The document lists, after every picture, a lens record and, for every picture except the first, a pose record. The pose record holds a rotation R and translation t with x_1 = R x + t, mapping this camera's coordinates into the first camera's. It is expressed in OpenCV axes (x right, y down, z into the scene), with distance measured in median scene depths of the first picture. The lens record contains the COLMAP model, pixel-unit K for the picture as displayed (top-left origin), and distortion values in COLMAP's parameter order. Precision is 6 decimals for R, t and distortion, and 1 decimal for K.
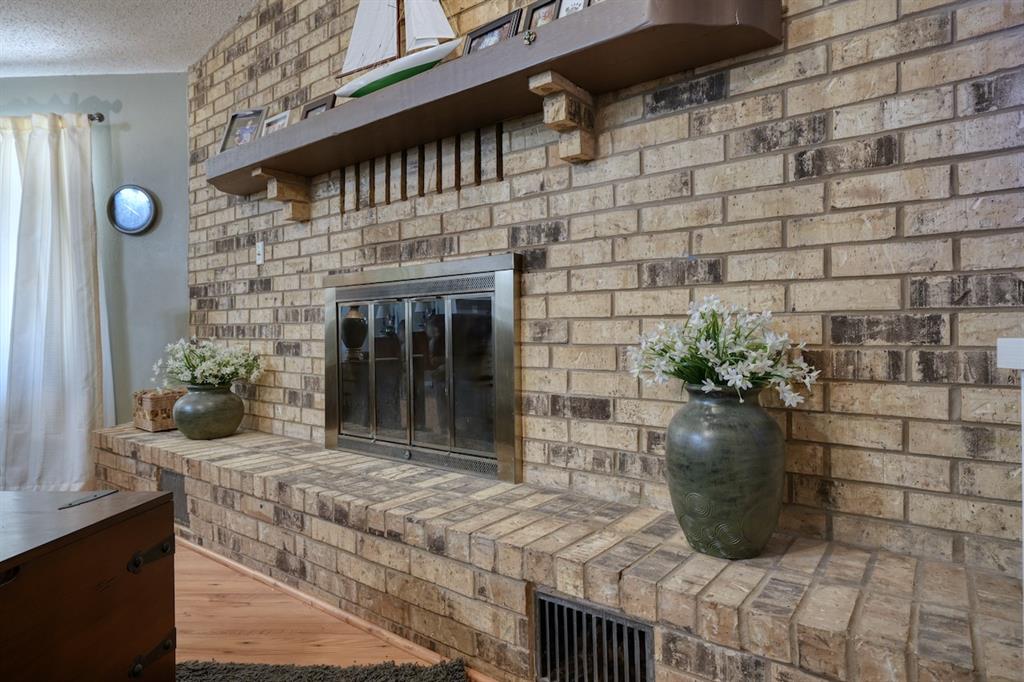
lens RADIAL K [[567.0, 0, 514.9], [0, 567.0, 361.8], [0, 0, 1]] dist [0.000381, -0.000267]
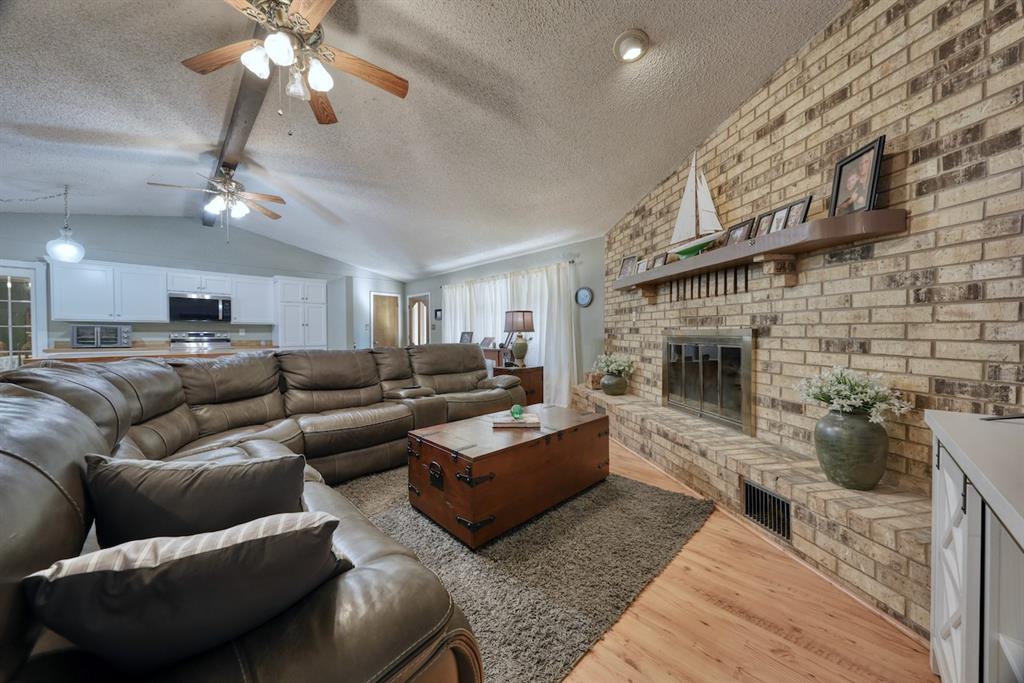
lens RADIAL K [[336.8, 0, 505.4], [0, 336.8, 336.4], [0, 0, 1]] dist [-0.000750, 0.000001]
pose [[0.710631, -0.002476, -0.703560, 0.259345], [-0.016439, 0.999662, -0.020122, -0.136477], [0.703373, 0.025865, 0.710351, -0.623511]]
